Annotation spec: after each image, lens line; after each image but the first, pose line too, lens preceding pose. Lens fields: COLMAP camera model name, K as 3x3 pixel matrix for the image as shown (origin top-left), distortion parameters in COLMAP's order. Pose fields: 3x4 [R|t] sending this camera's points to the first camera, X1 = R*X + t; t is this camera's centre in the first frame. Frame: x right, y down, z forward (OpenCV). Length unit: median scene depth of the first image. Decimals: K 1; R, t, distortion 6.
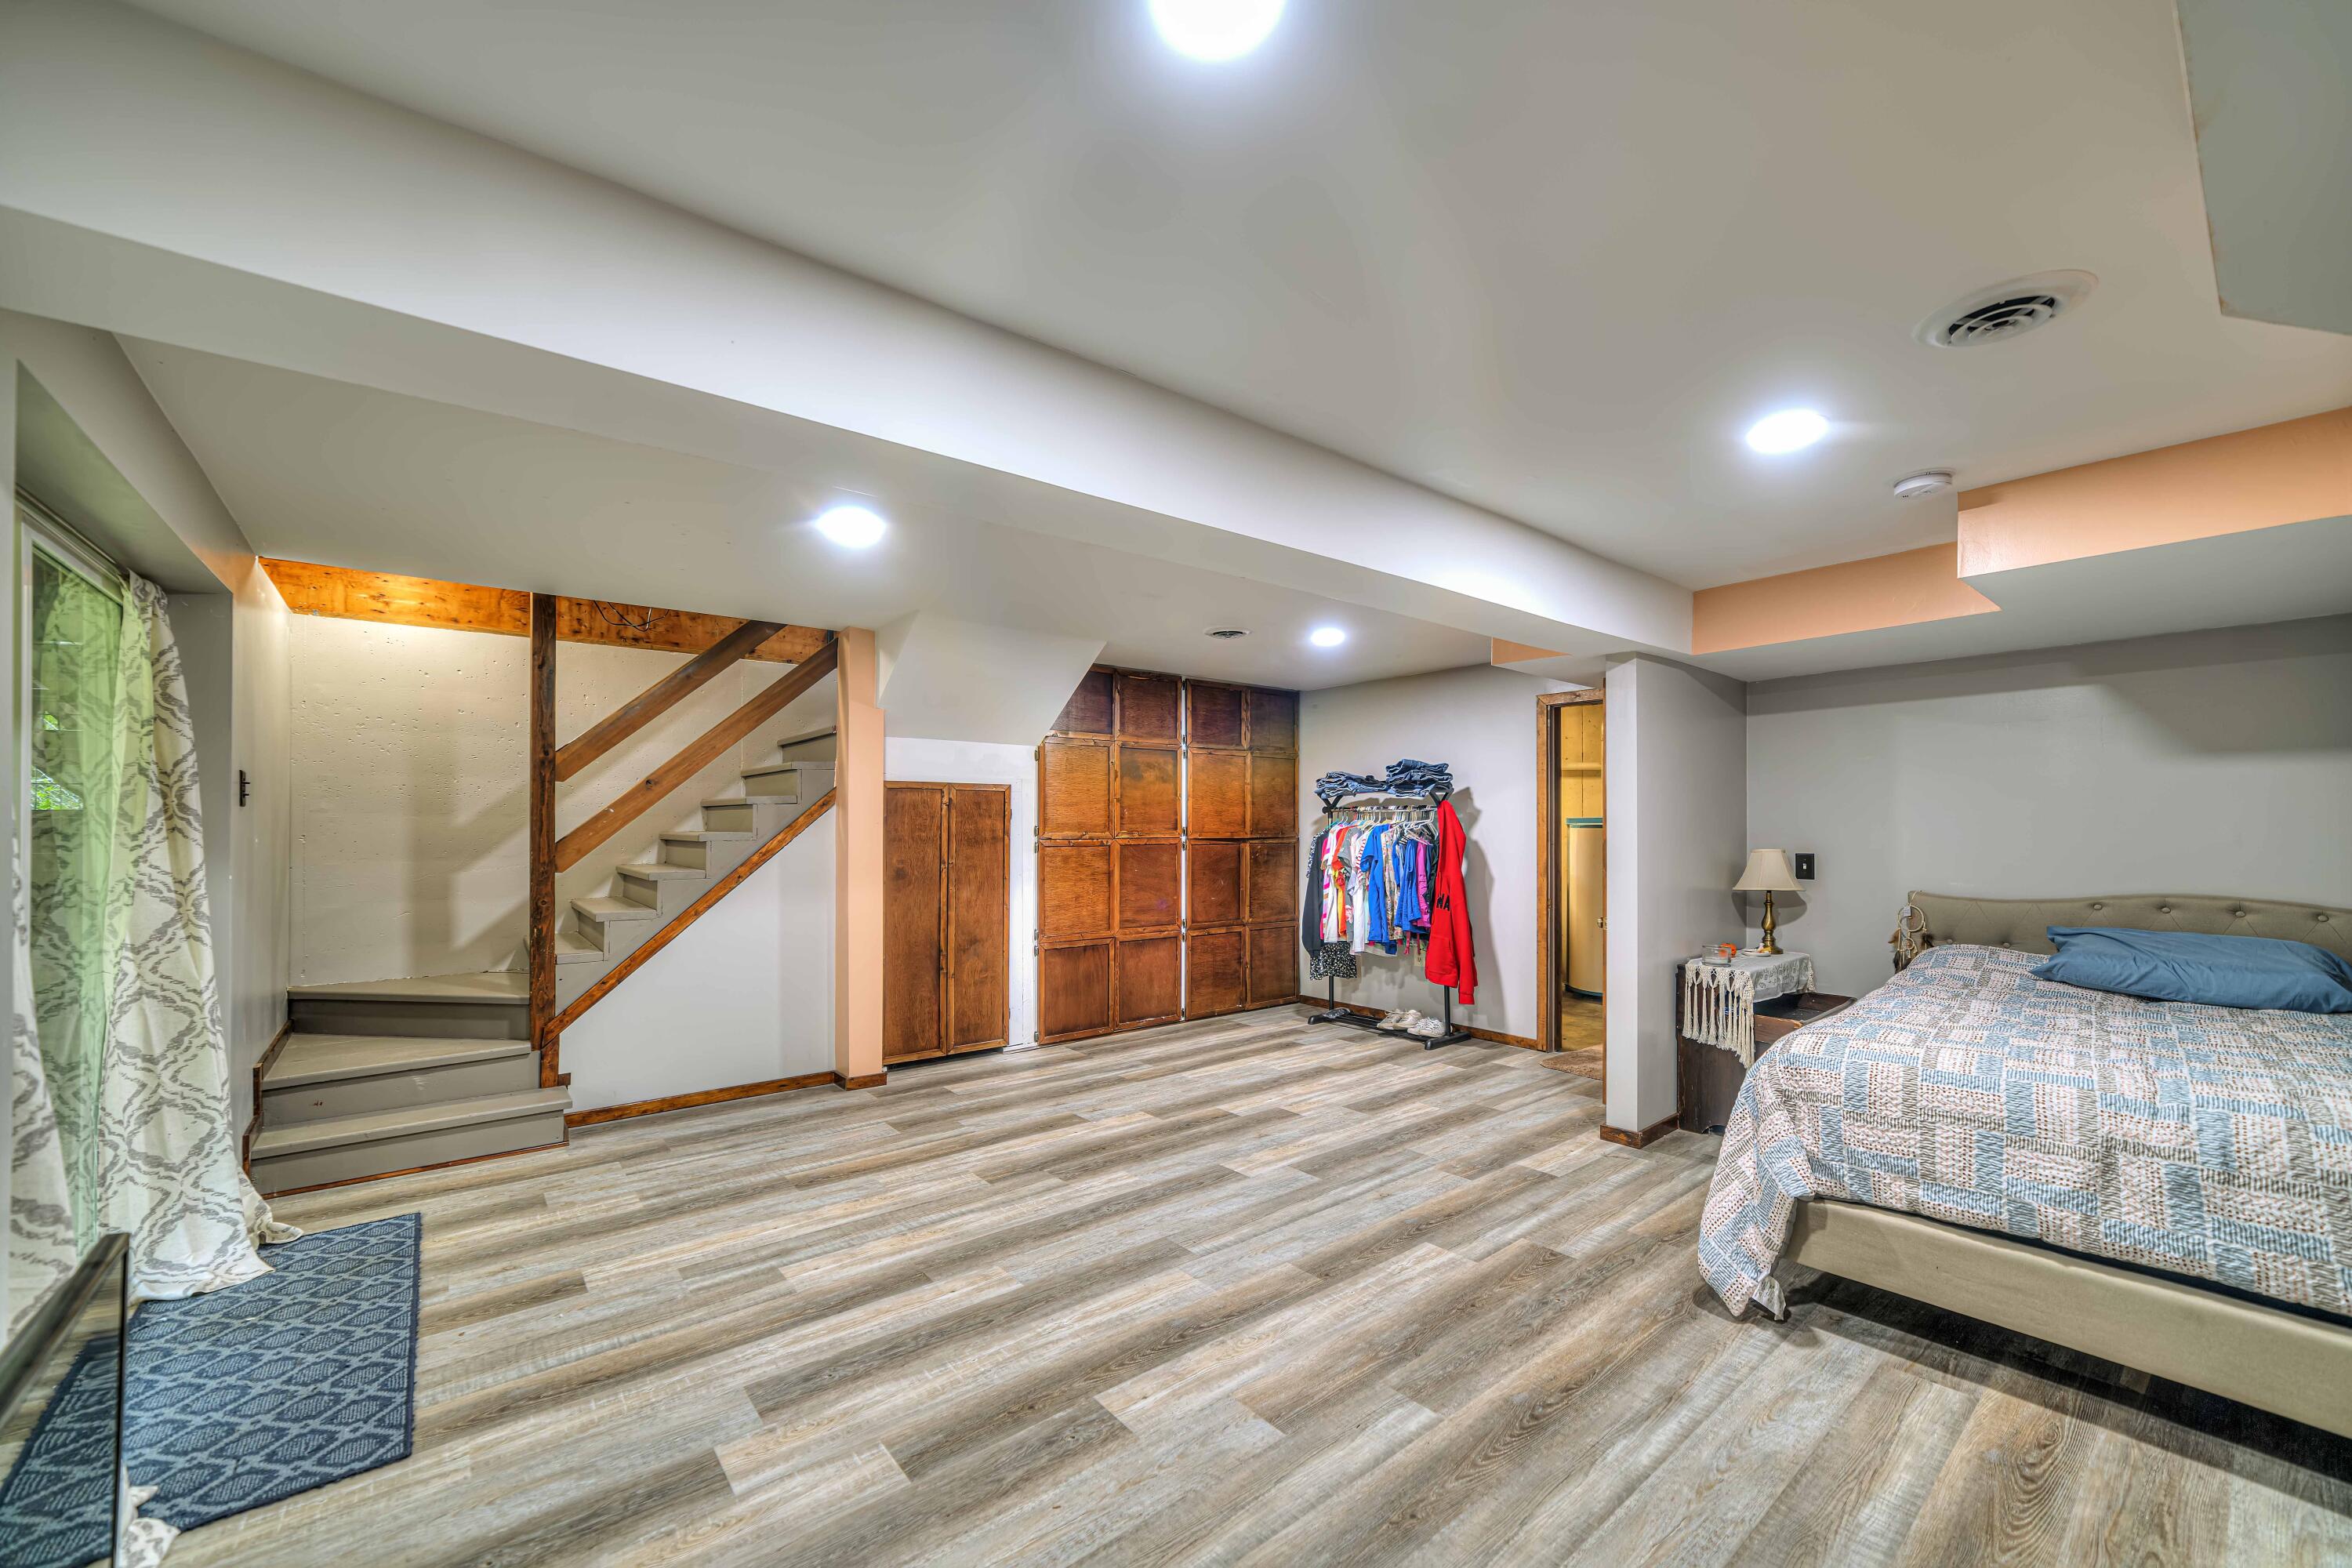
lens RADIAL K [[915.6, 0, 1174.0], [0, 915.6, 810.4], [0, 0, 1]] dist [-0.009556, 0.000755]
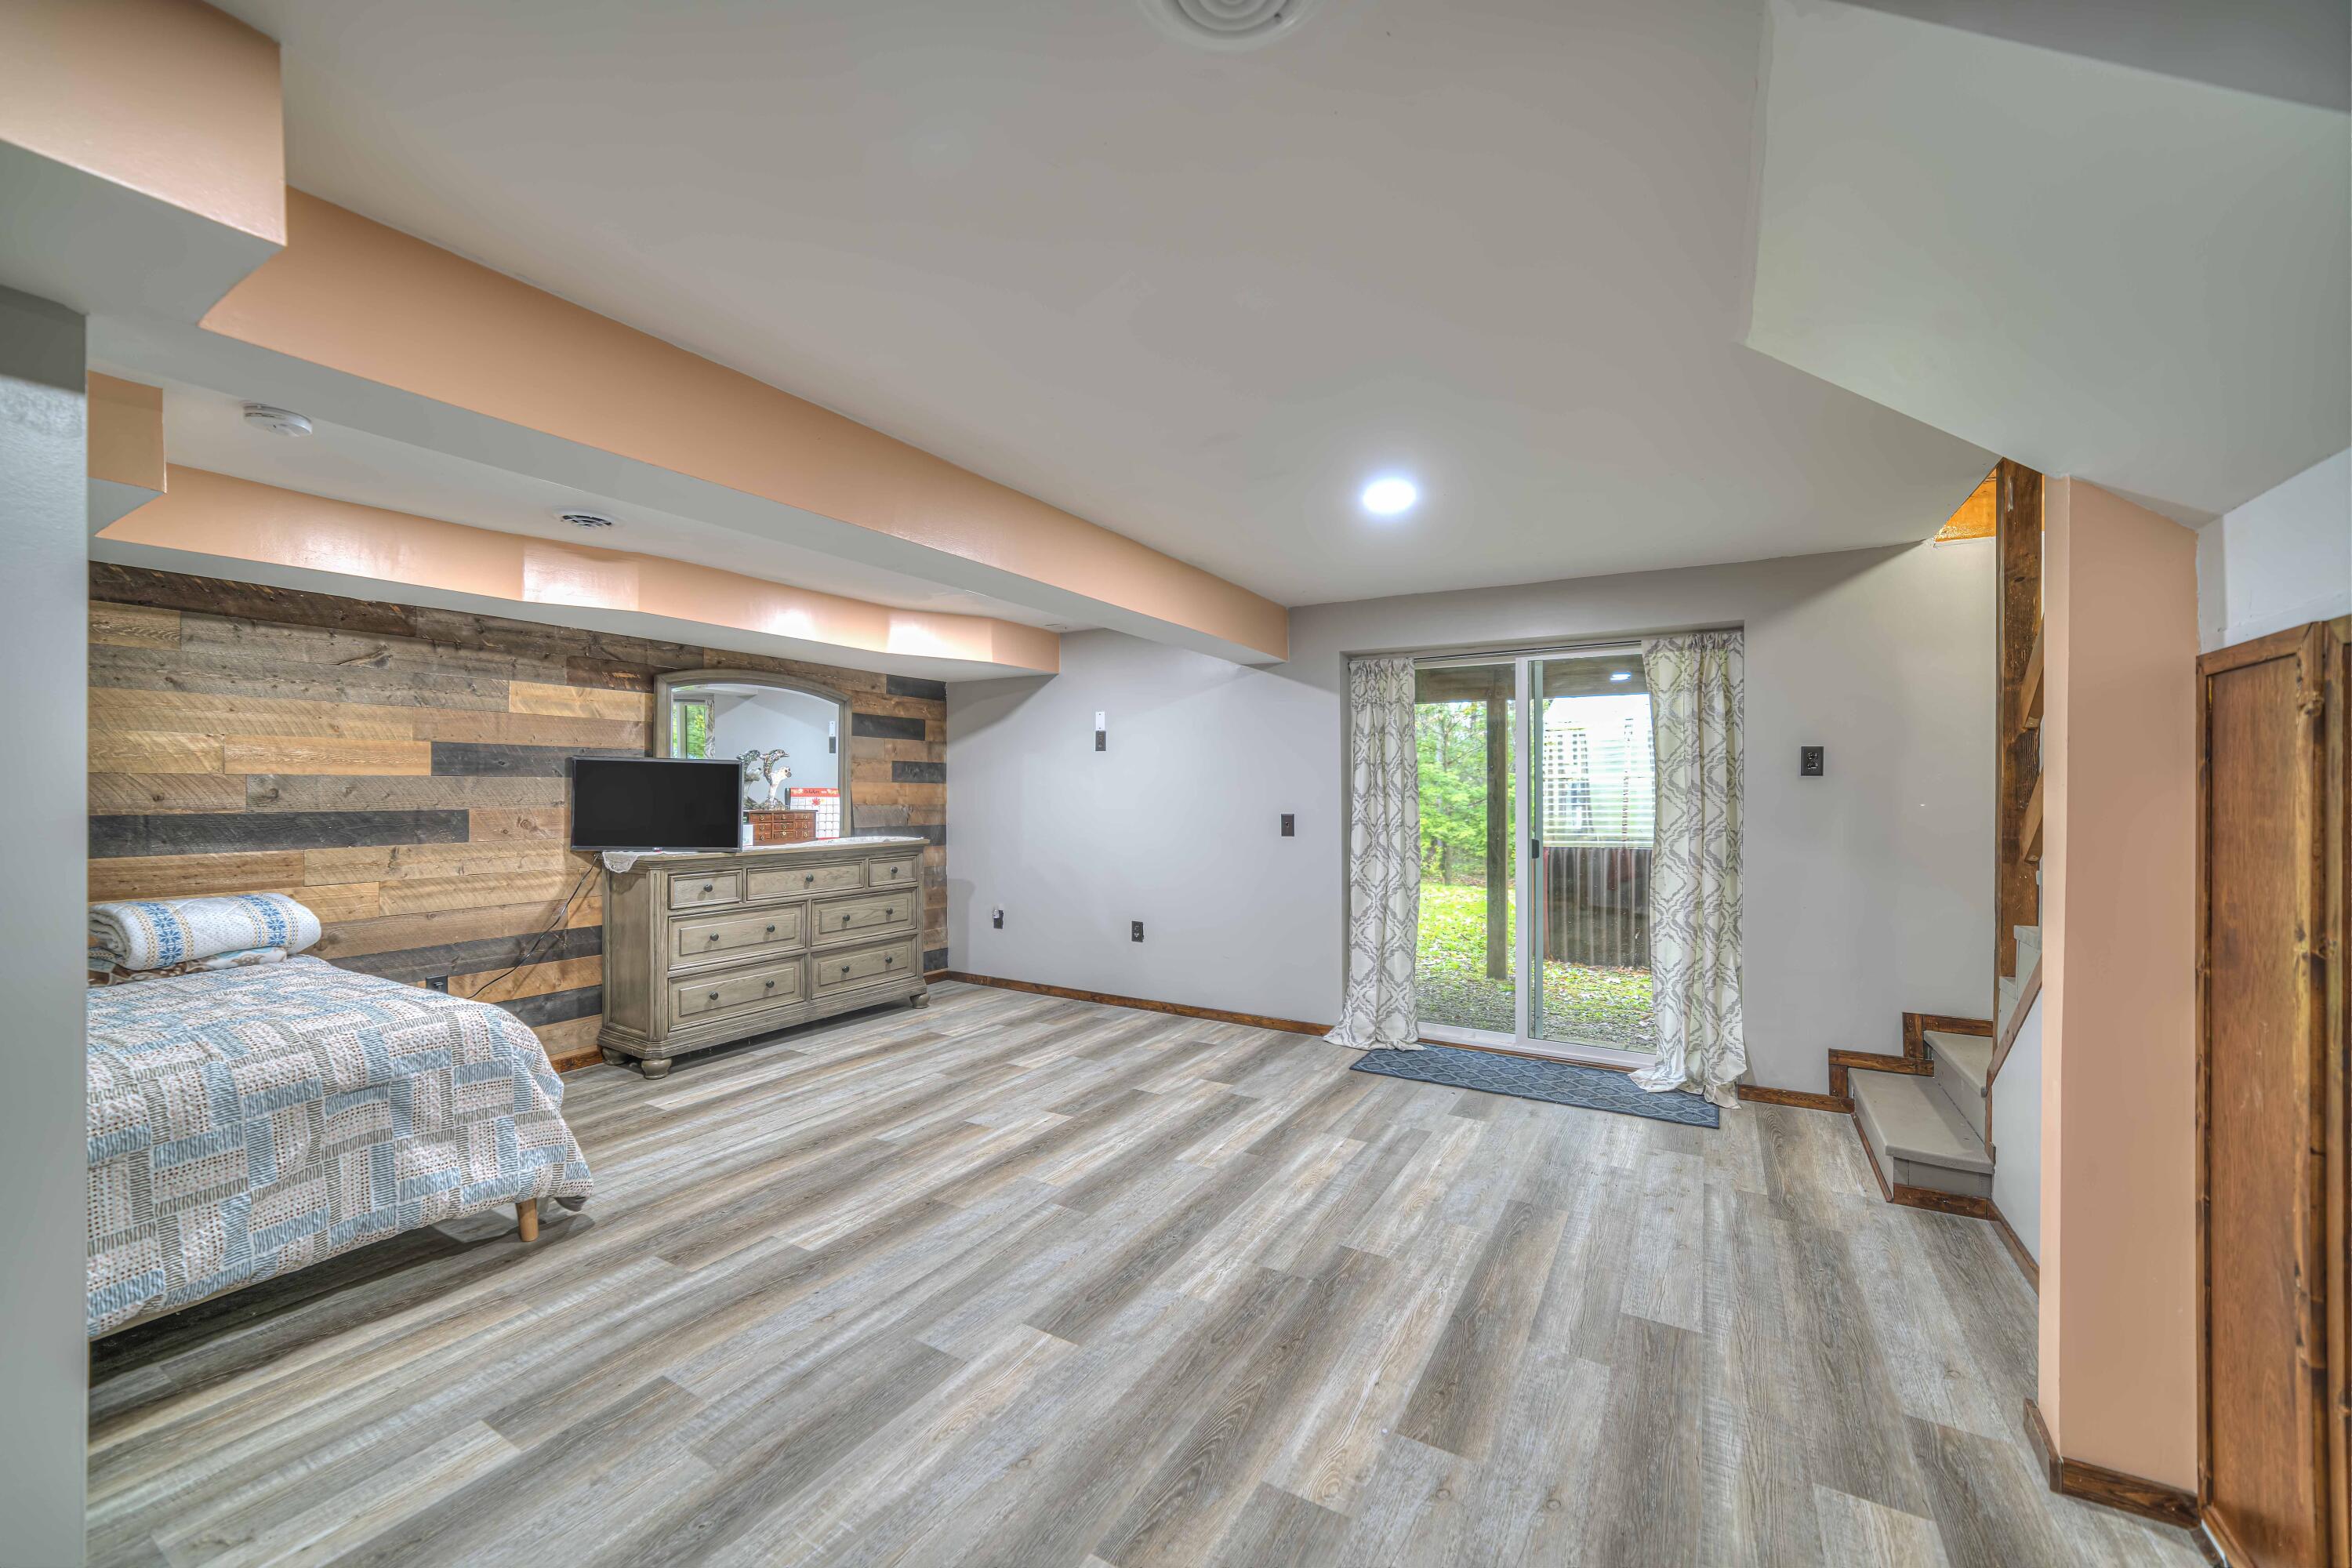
lens RADIAL K [[915.6, 0, 1174.0], [0, 915.6, 810.4], [0, 0, 1]] dist [-0.009556, 0.000755]
pose [[-0.938137, 0.004208, -0.346238, 0.208282], [0.003308, 0.999989, 0.003189, 0.023347], [0.346248, 0.001846, -0.938141, 1.659395]]
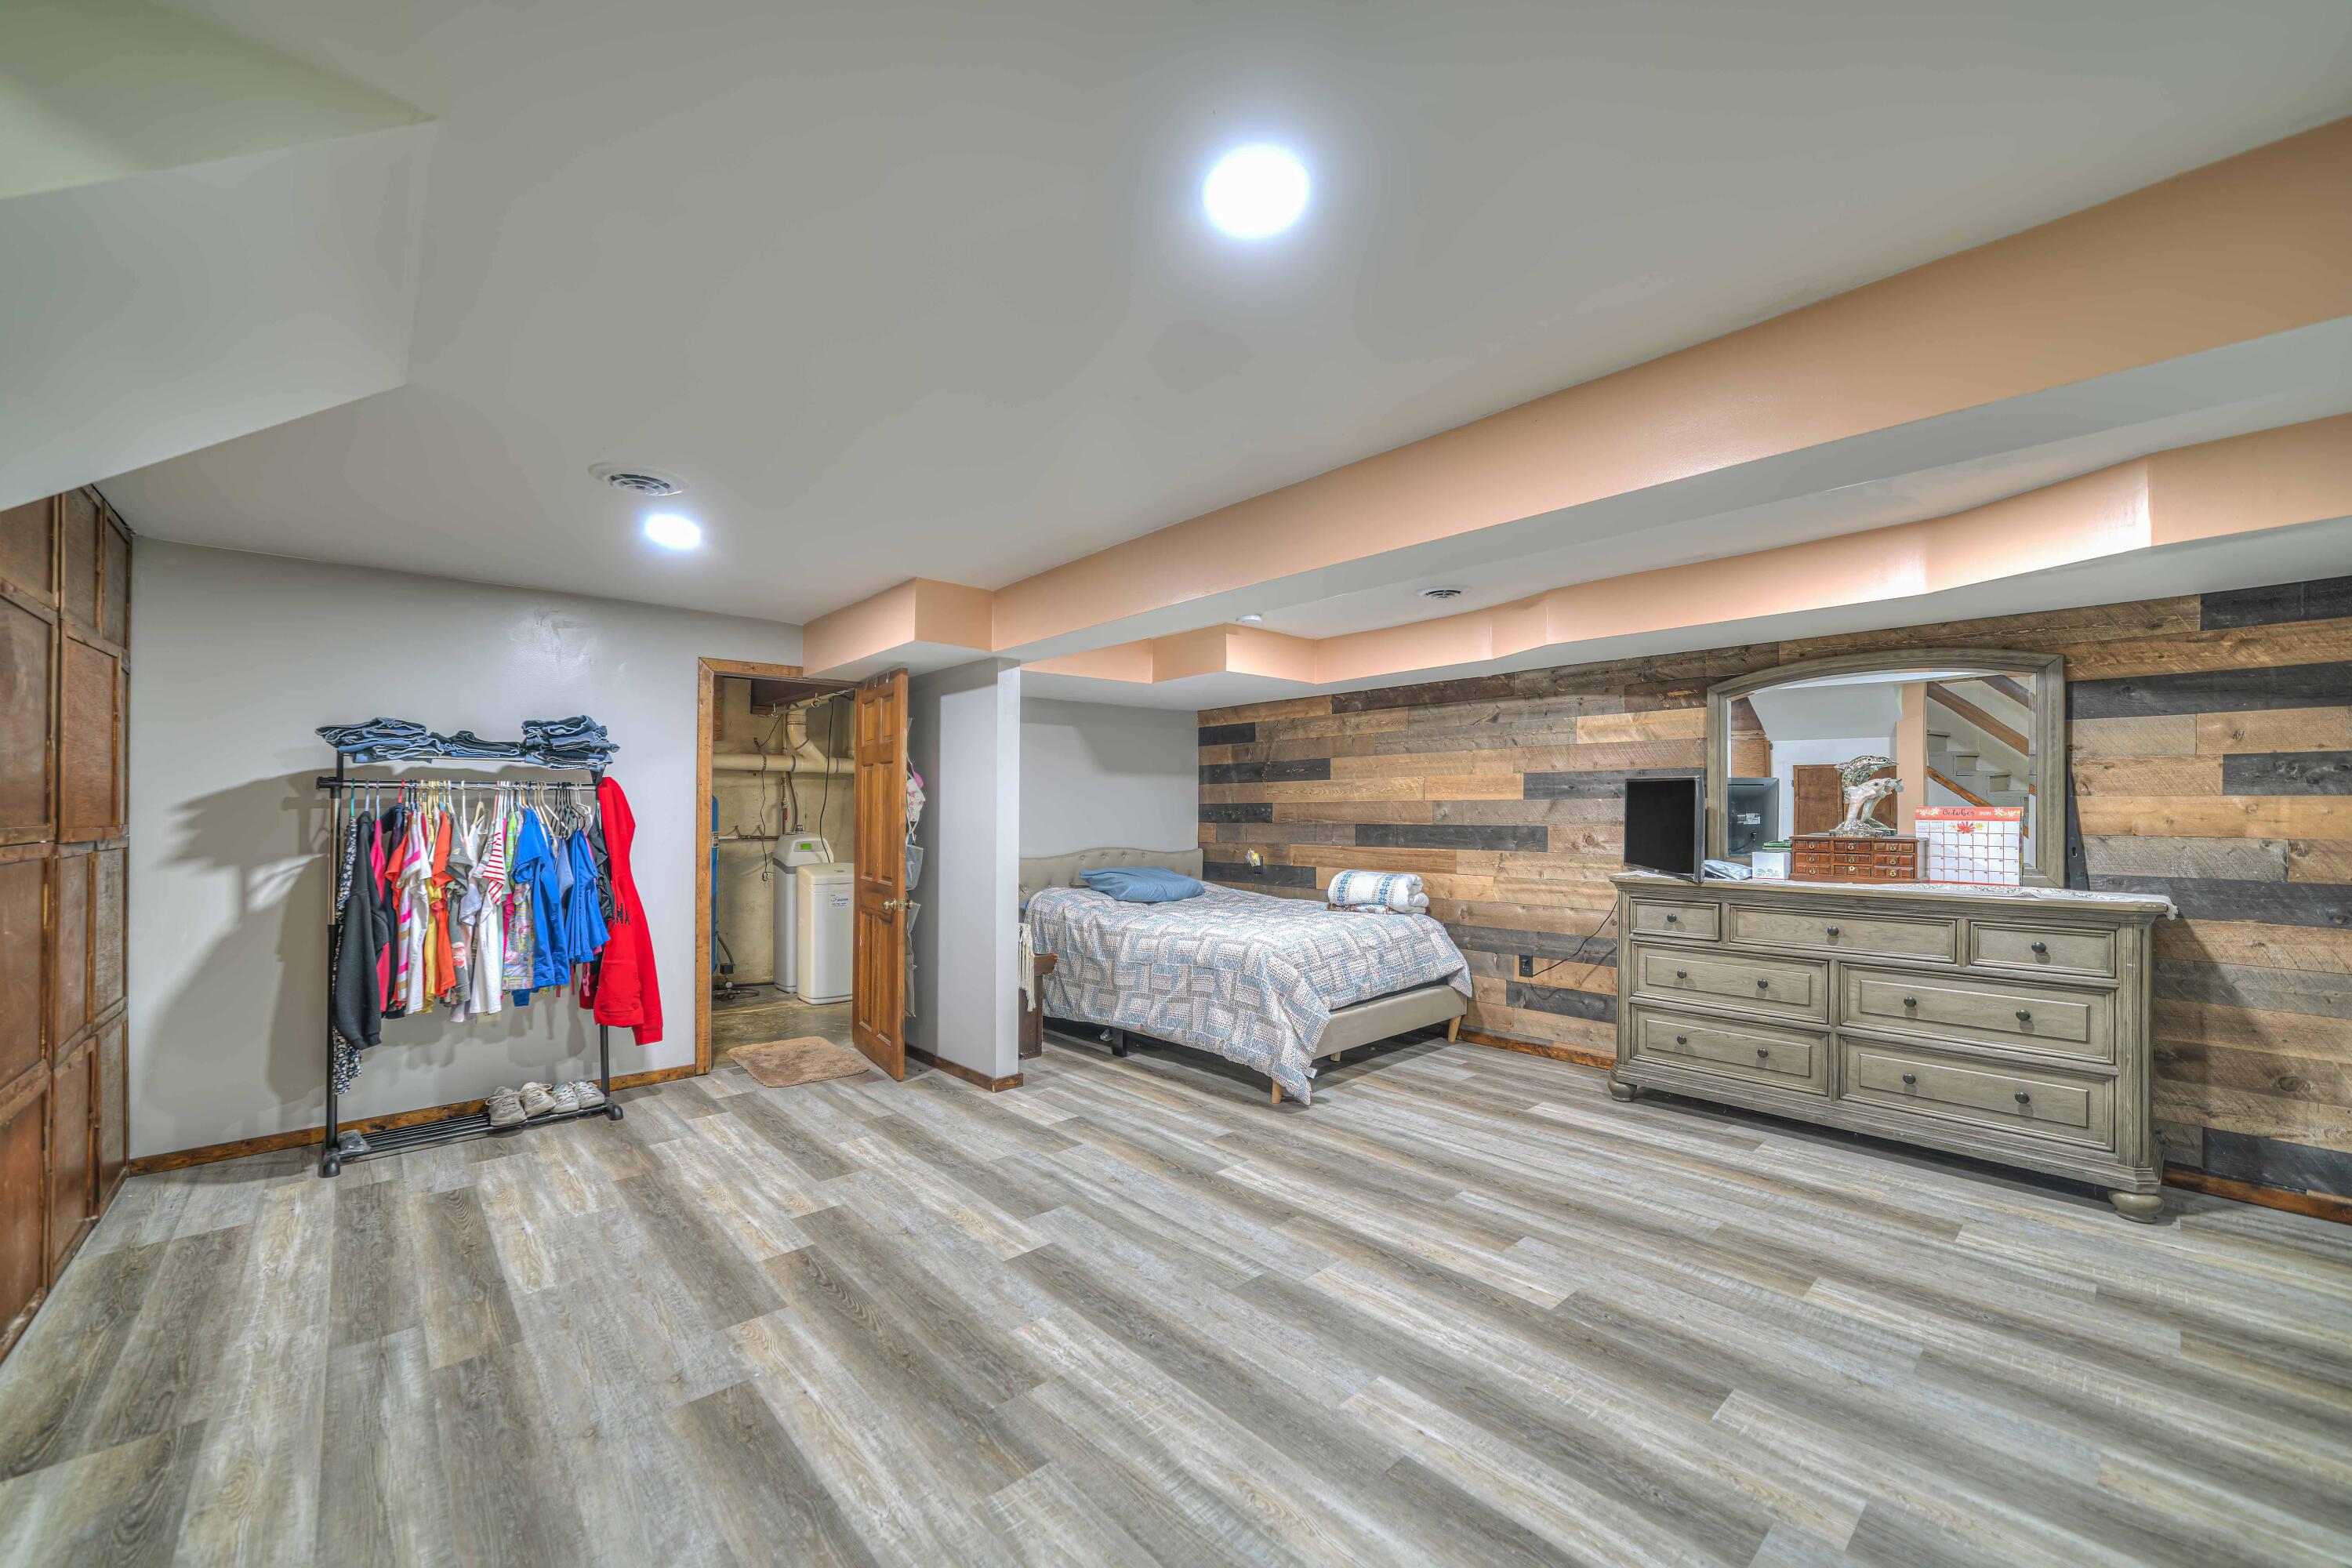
lens RADIAL K [[915.6, 0, 1174.0], [0, 915.6, 810.4], [0, 0, 1]] dist [-0.009556, 0.000755]
pose [[-0.047567, -0.002064, 0.998866, -0.742551], [-0.018678, 0.999825, 0.001177, 0.007926], [-0.998693, -0.018601, -0.047597, 0.933791]]
